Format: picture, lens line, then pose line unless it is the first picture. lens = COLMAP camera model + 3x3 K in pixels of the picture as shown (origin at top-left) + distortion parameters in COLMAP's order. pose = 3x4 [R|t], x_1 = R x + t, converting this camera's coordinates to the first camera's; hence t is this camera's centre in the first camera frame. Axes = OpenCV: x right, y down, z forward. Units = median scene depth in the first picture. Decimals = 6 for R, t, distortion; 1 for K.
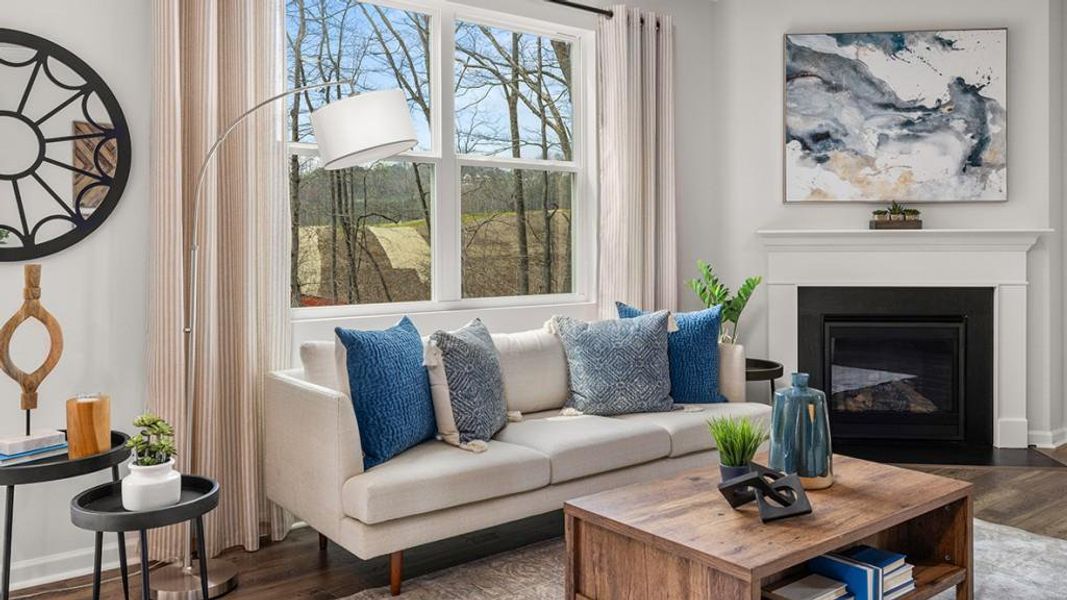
lens RADIAL K [[872.6, 0, 508.4], [0, 872.6, 249.7], [0, 0, 1]] dist [0.000072, -0.003493]
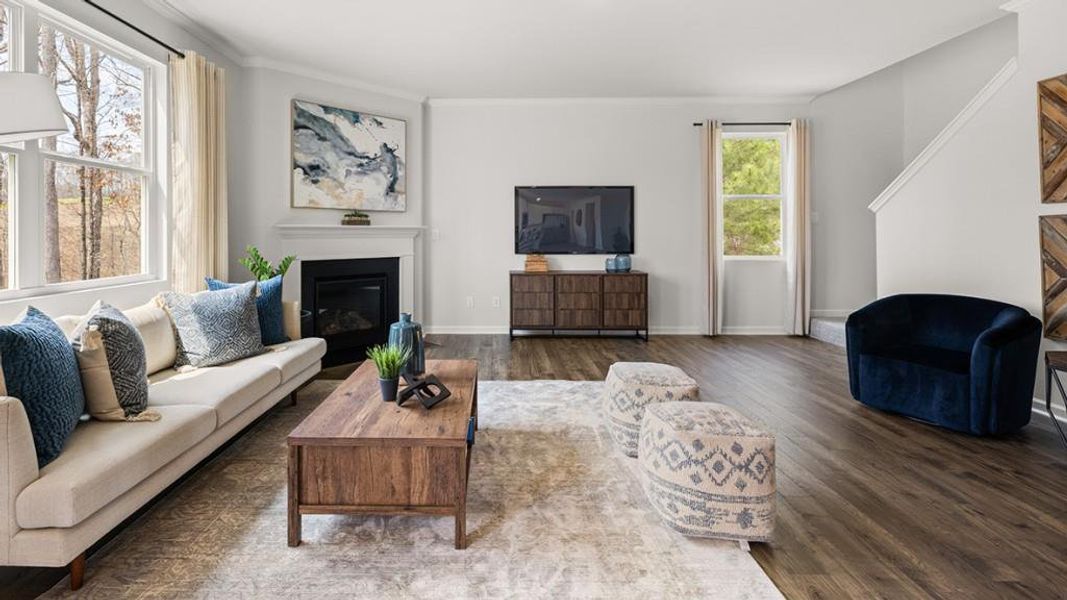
lens RADIAL K [[505.0, 0, 500.2], [0, 505.0, 231.3], [0, 0, 1]] dist [0.001083, -0.000969]
pose [[0.614587, 0.005390, 0.788831, -0.179755], [0.004577, 0.999935, -0.010398, -0.000042], [-0.788836, 0.010000, 0.614523, 0.167253]]
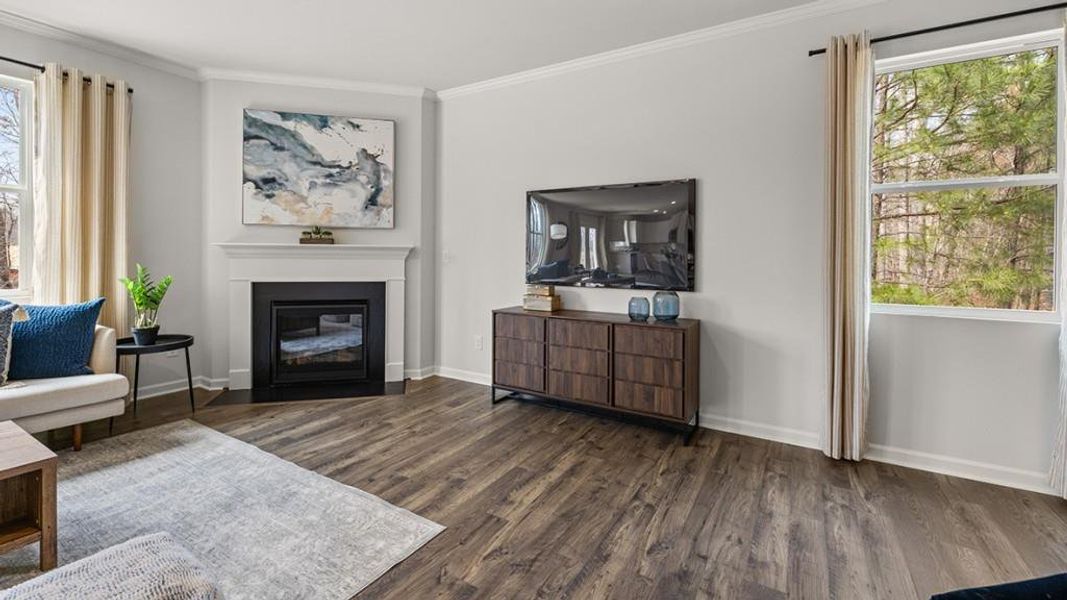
lens RADIAL K [[464.5, 0, 536.0], [0, 464.5, 258.3], [0, 0, 1]] dist [-0.000131, 0.000178]
pose [[0.935306, 0.011286, 0.353660, 0.541532], [-0.011475, 0.999933, -0.001563, -0.001896], [-0.353654, -0.002597, 0.935373, 0.110549]]
